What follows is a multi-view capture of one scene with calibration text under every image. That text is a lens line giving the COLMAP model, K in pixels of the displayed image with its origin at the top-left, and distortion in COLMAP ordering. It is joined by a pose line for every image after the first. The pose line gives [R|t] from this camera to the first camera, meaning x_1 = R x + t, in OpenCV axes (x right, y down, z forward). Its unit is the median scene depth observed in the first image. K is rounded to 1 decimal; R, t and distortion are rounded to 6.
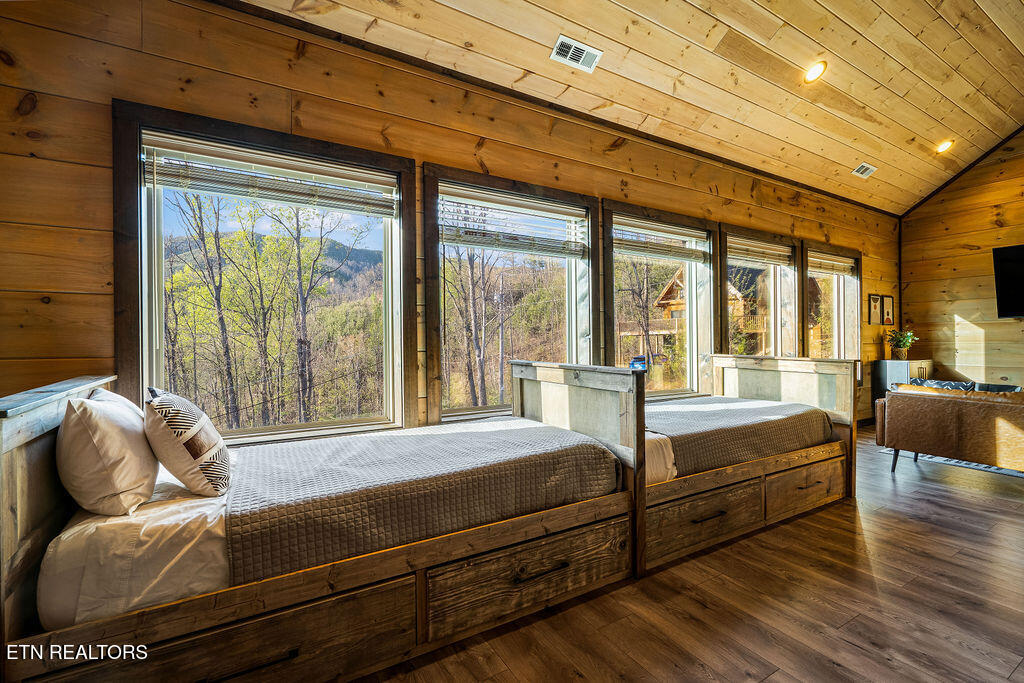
lens RADIAL K [[466.3, 0, 512.0], [0, 466.3, 341.5], [0, 0, 1]] dist [-0.001868, -0.000797]
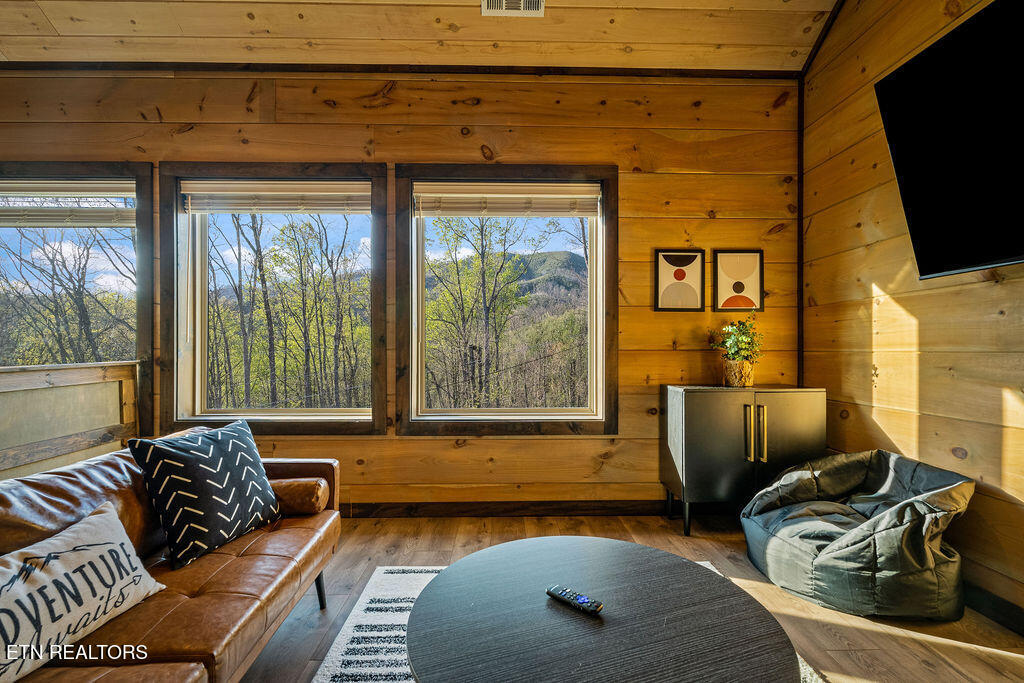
lens RADIAL K [[456.1, 0, 512.0], [0, 456.1, 341.5], [0, 0, 1]] dist [0.000295, 0.000014]
pose [[0.862242, -0.001836, -0.506493, 0.086841], [-0.005248, 0.999907, -0.012560, 0.000287], [0.506469, 0.013488, 0.862152, 0.050567]]
